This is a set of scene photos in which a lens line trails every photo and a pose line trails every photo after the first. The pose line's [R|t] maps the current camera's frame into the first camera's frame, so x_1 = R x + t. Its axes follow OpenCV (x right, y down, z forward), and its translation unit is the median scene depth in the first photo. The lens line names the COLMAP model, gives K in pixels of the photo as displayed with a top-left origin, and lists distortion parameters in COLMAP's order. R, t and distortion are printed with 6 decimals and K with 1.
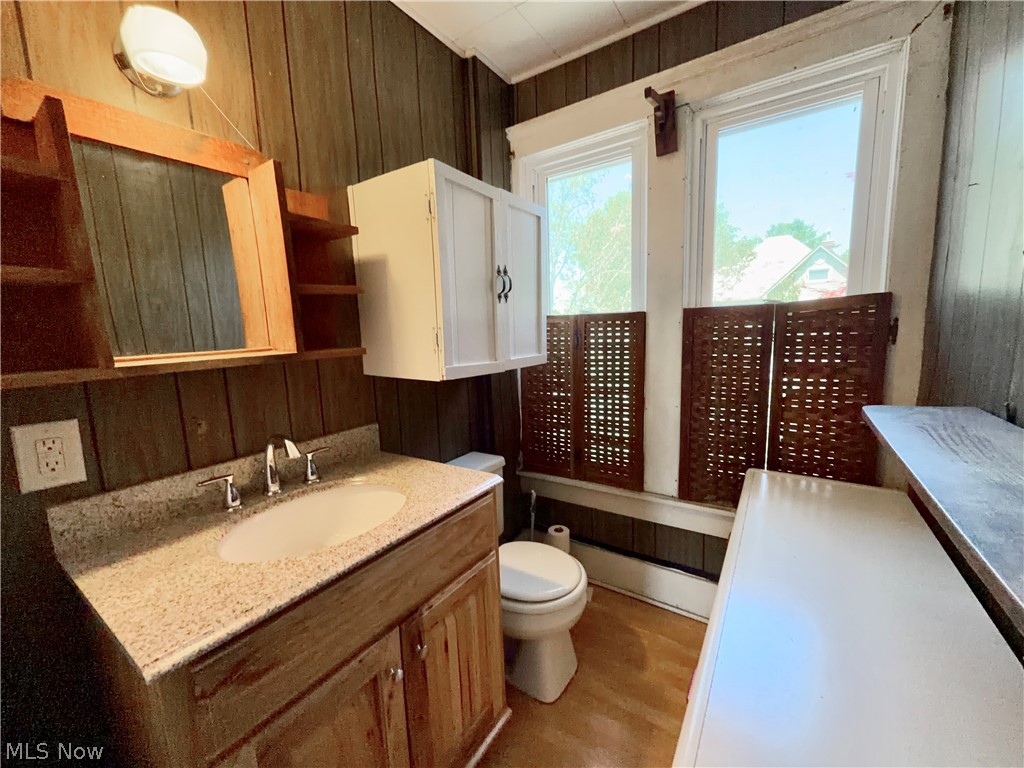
lens RADIAL K [[406.0, 0, 512.5], [0, 406.0, 384.5], [0, 0, 1]] dist [-0.000595, 0.000817]
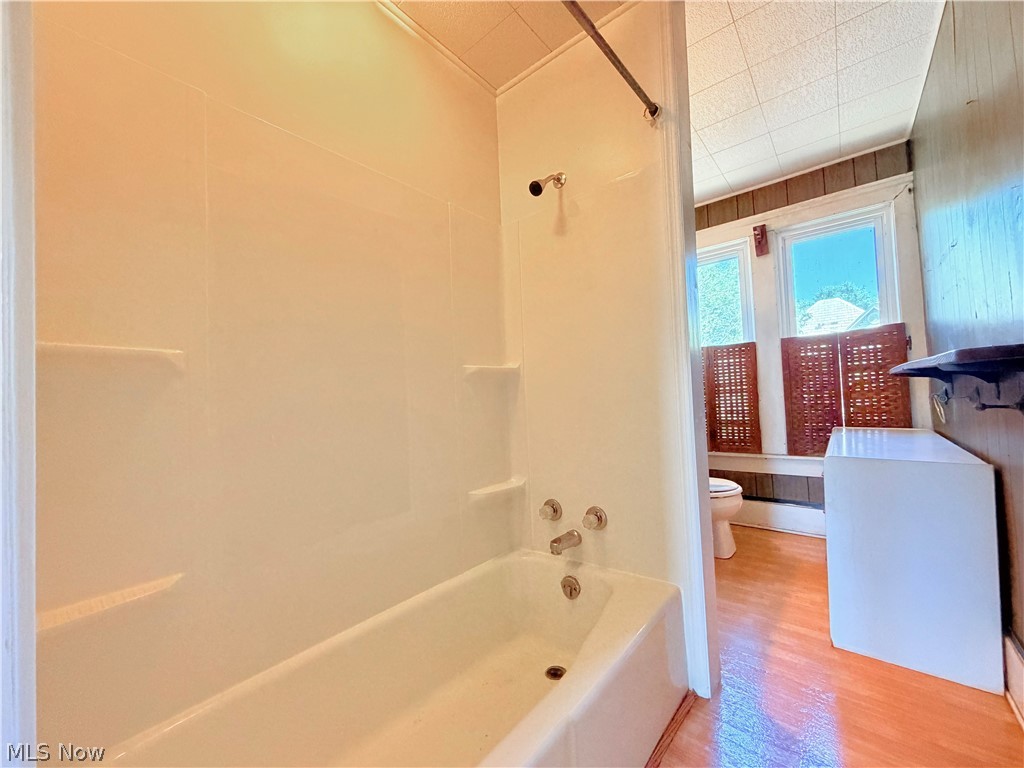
lens RADIAL K [[406.0, 0, 510.4], [0, 406.0, 382.8], [0, 0, 1]] dist [-0.000595, 0.000817]
pose [[0.993037, -0.008866, -0.117466, -0.487384], [-0.011021, 0.985799, -0.167568, 0.282826], [0.117284, 0.167696, 0.978837, -0.744110]]
